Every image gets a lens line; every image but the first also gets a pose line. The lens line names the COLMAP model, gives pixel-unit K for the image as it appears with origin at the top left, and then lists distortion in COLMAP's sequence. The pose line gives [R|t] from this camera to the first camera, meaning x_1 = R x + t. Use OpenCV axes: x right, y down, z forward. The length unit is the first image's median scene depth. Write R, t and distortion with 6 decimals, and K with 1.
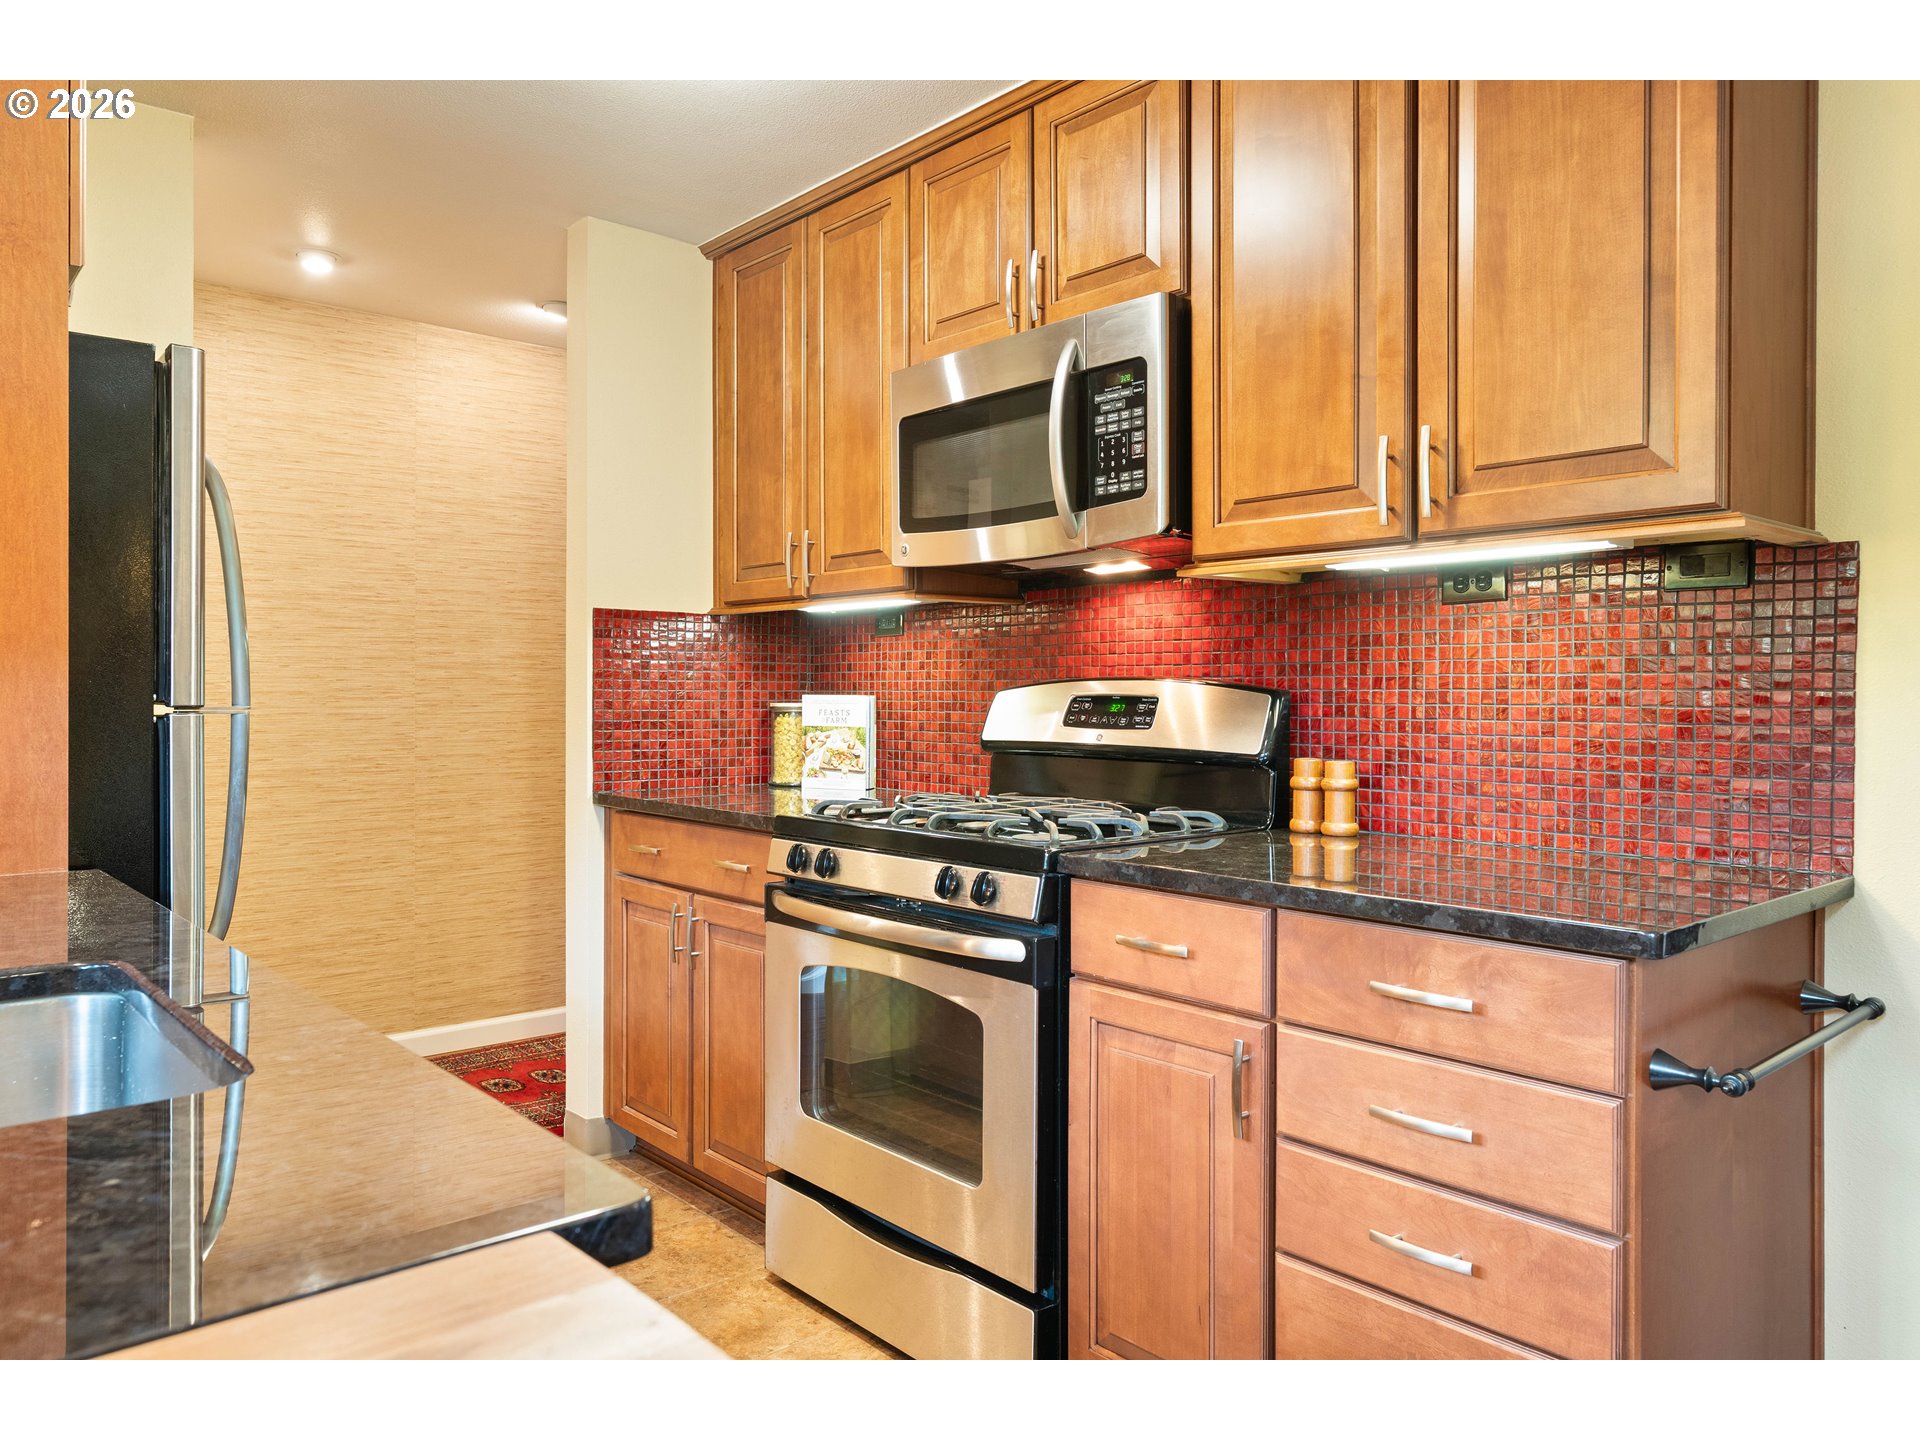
lens RADIAL K [[1296.3, 0, 955.1], [0, 1296.3, 713.4], [0, 0, 1]] dist [-0.003465, 0.005095]
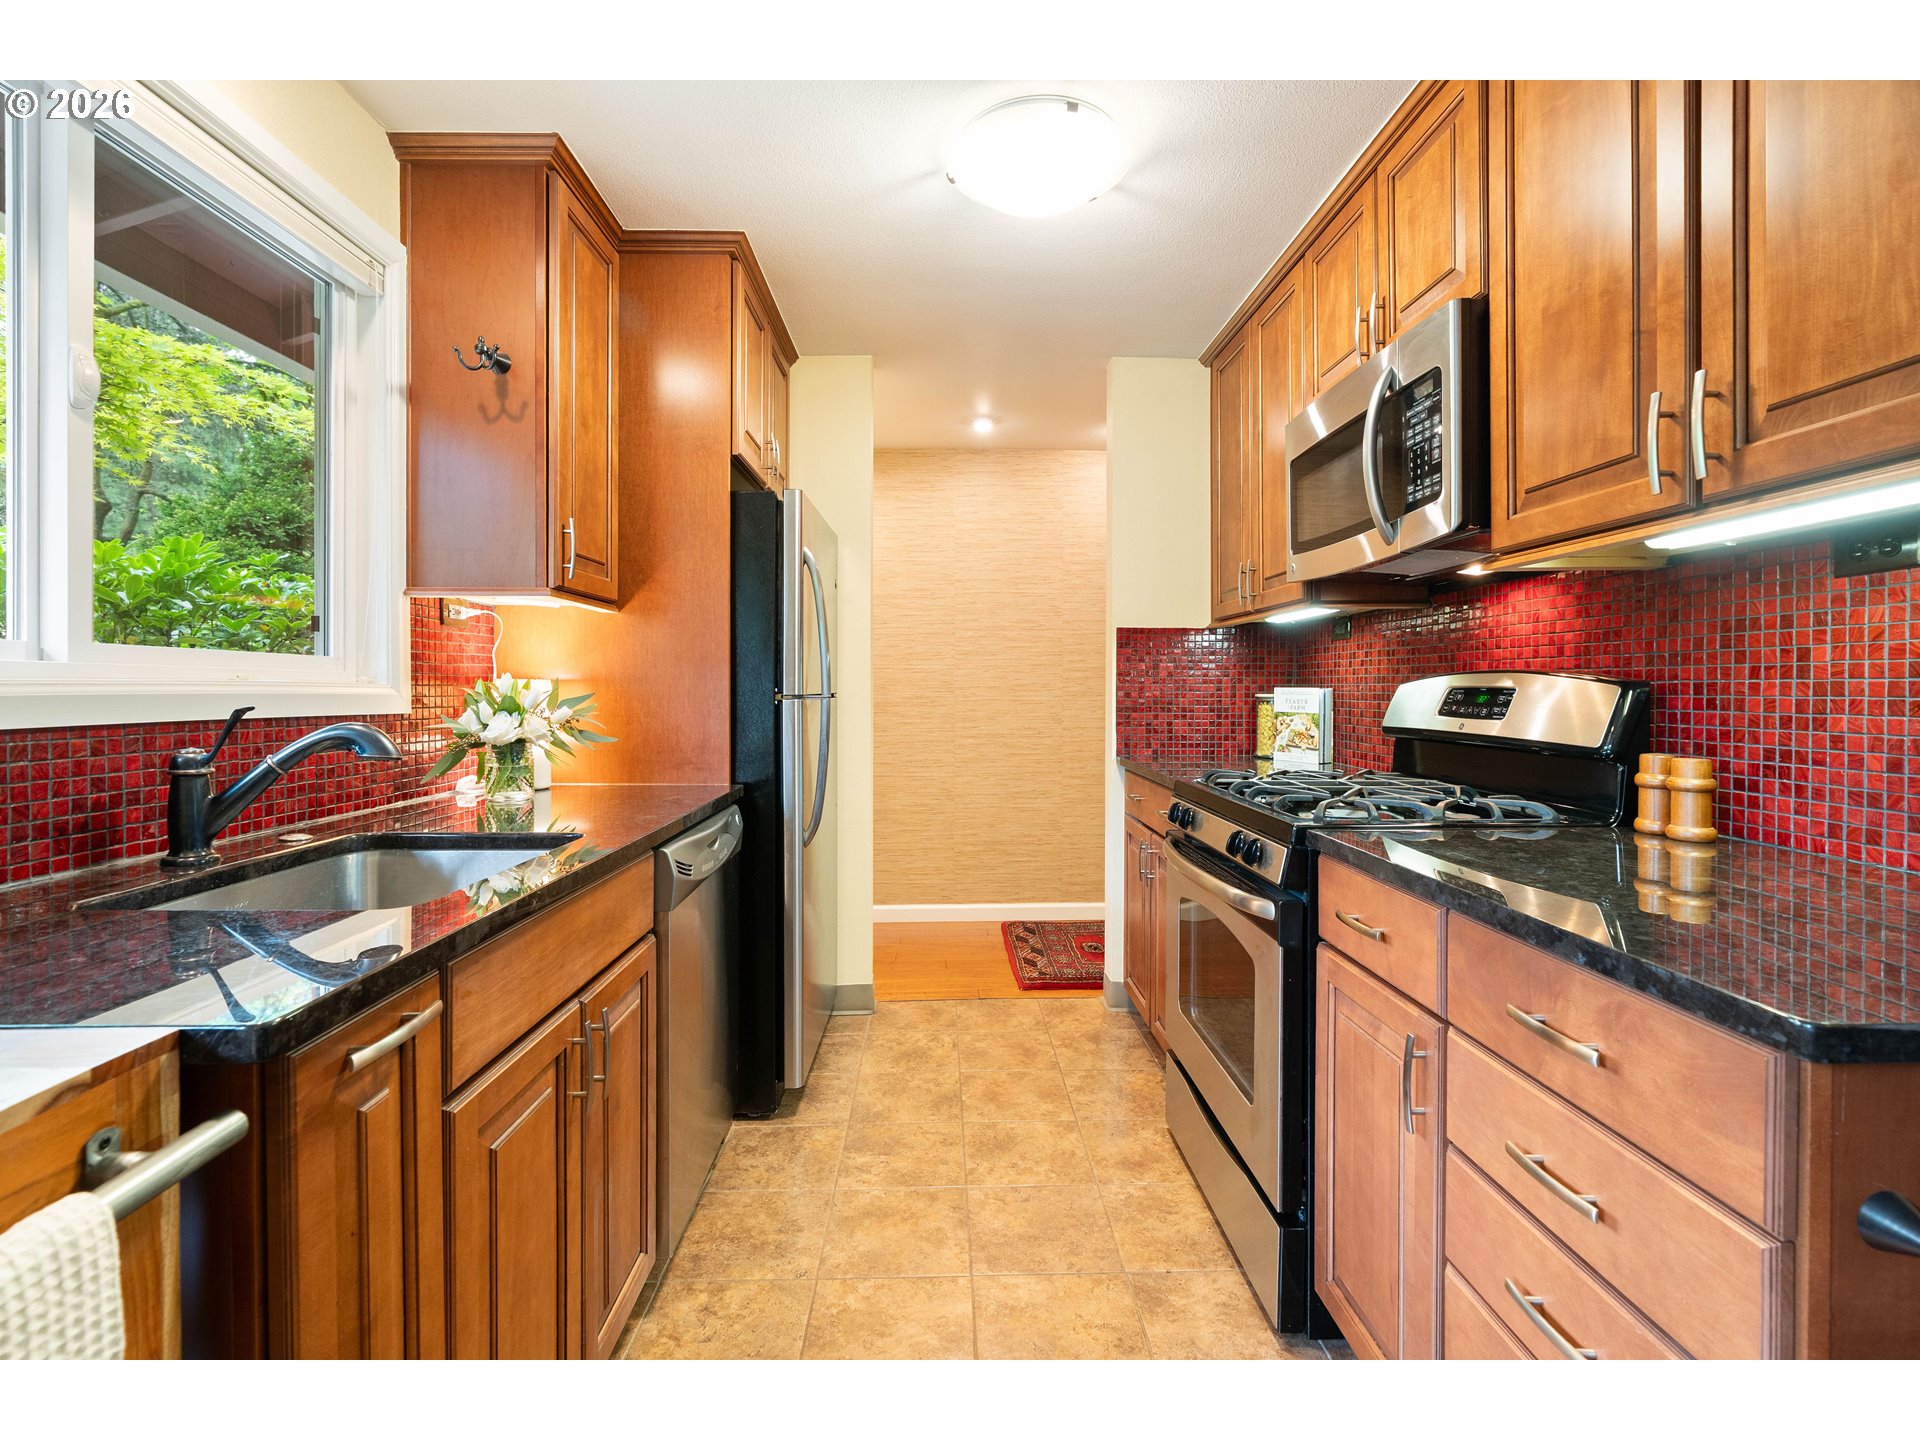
lens RADIAL K [[868.5, 0, 963.7], [0, 868.5, 701.8], [0, 0, 1]] dist [-0.014647, 0.004827]
pose [[0.774989, 0.007365, -0.631932, 0.274776], [-0.006541, 0.999972, 0.003632, -0.002016], [0.631941, 0.001319, 0.775015, 0.200659]]
